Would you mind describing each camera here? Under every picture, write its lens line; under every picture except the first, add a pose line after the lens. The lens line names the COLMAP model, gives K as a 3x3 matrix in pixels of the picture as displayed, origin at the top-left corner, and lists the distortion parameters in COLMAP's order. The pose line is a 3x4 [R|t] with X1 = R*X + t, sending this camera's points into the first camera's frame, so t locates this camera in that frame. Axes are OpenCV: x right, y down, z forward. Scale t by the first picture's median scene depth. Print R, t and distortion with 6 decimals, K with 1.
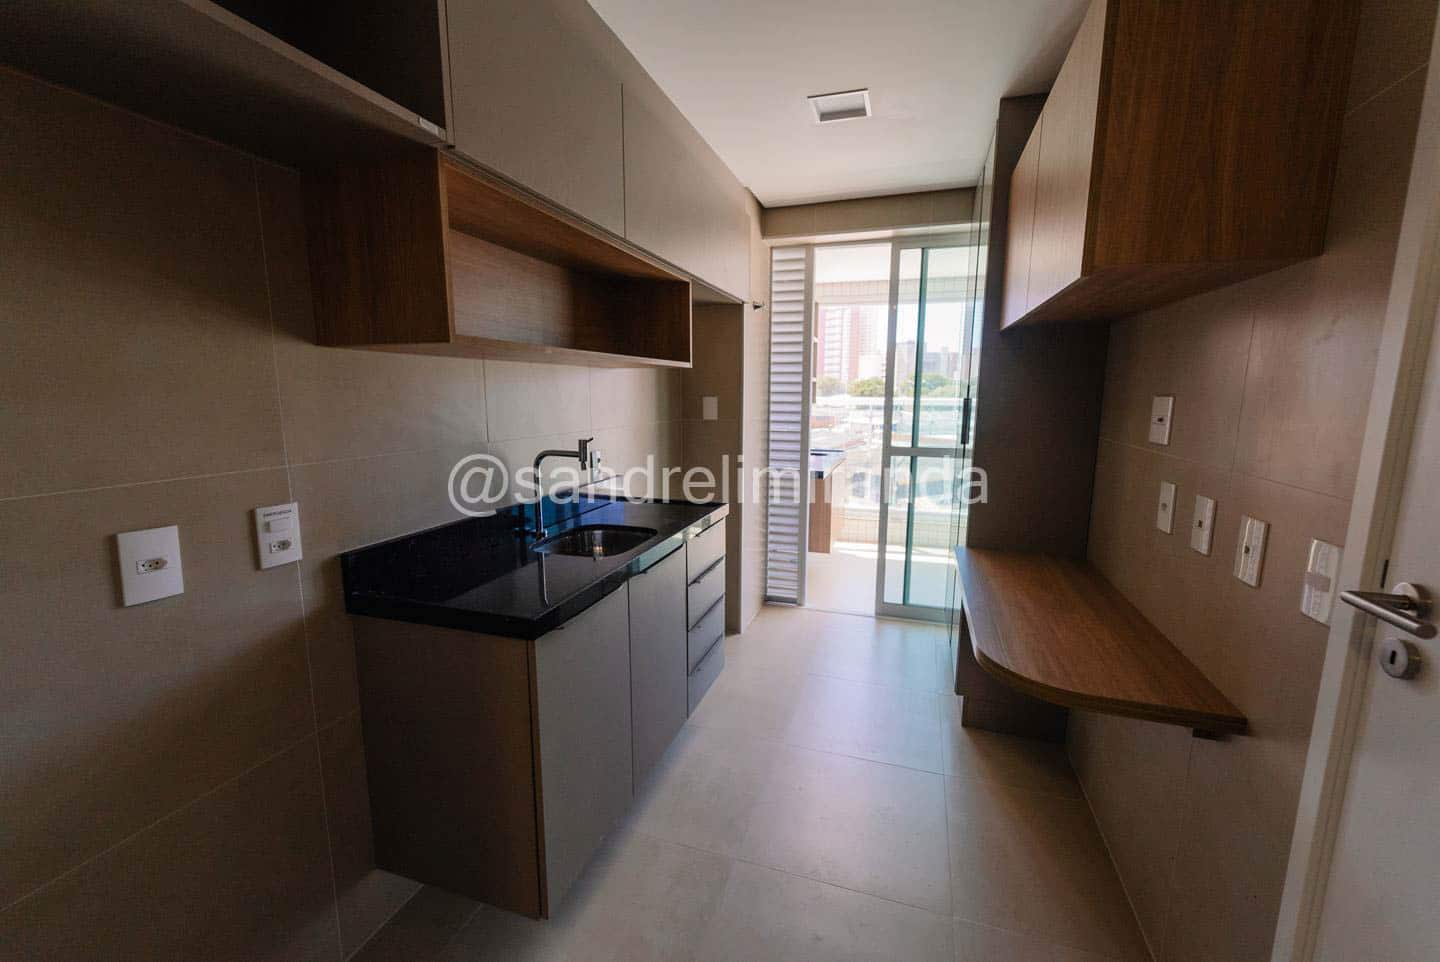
lens RADIAL K [[594.7, 0, 720.0], [0, 594.7, 481.0], [0, 0, 1]] dist [-0.032196, -0.000189]
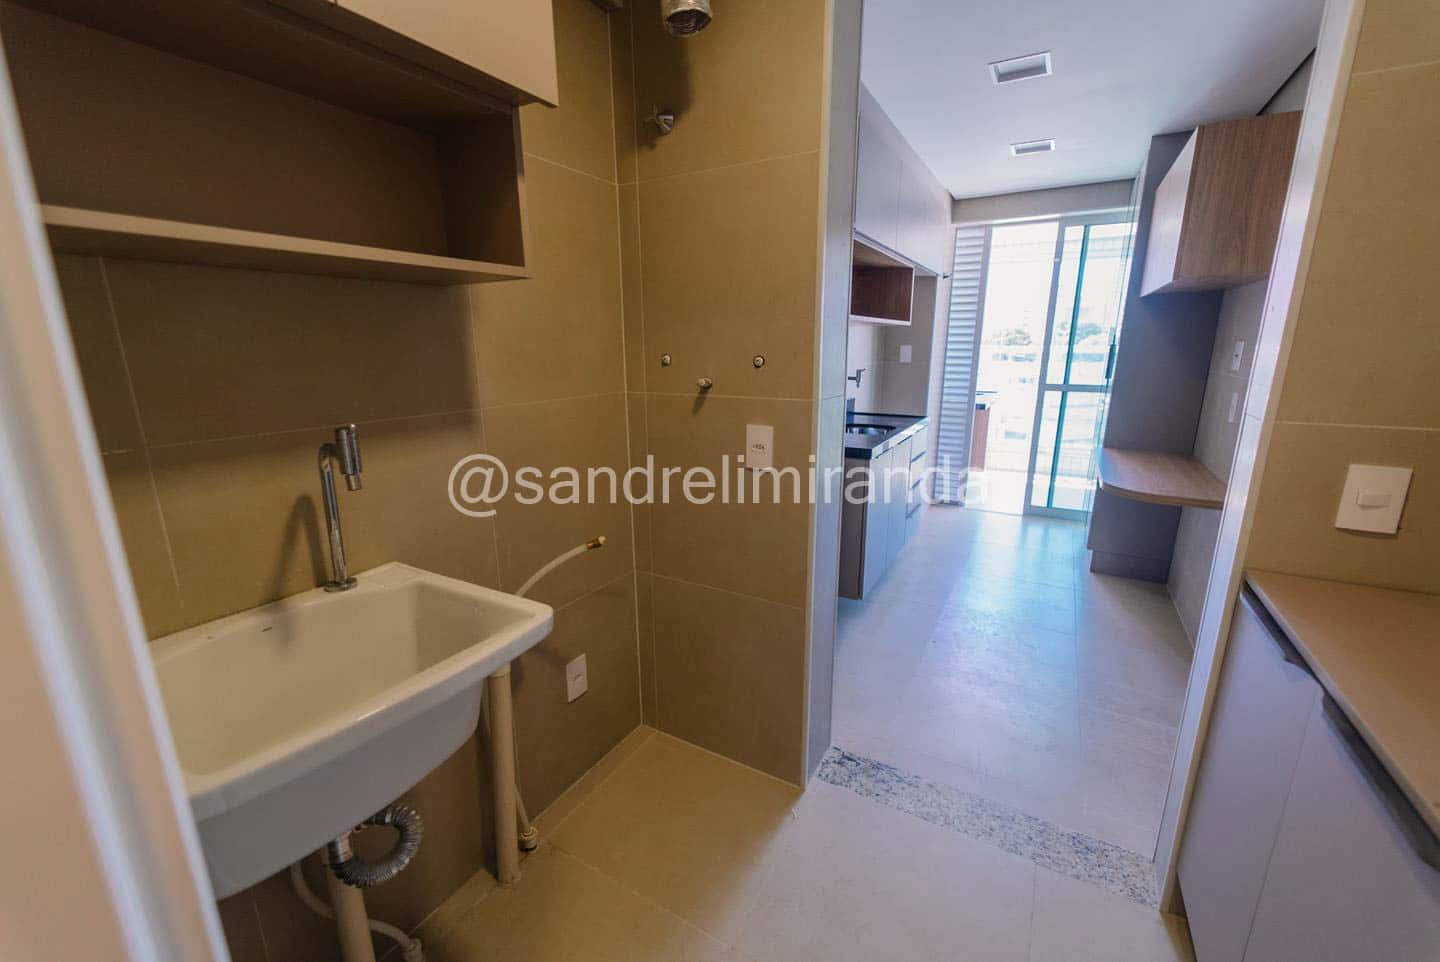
lens RADIAL K [[581.8, 0, 726.2], [0, 581.8, 477.0], [0, 0, 1]] dist [0.001287, -0.000177]
pose [[0.979896, 0.041172, -0.195217, -0.147151], [-0.025625, 0.996343, 0.081506, 0.062850], [0.197859, -0.074865, 0.977367, -0.419593]]
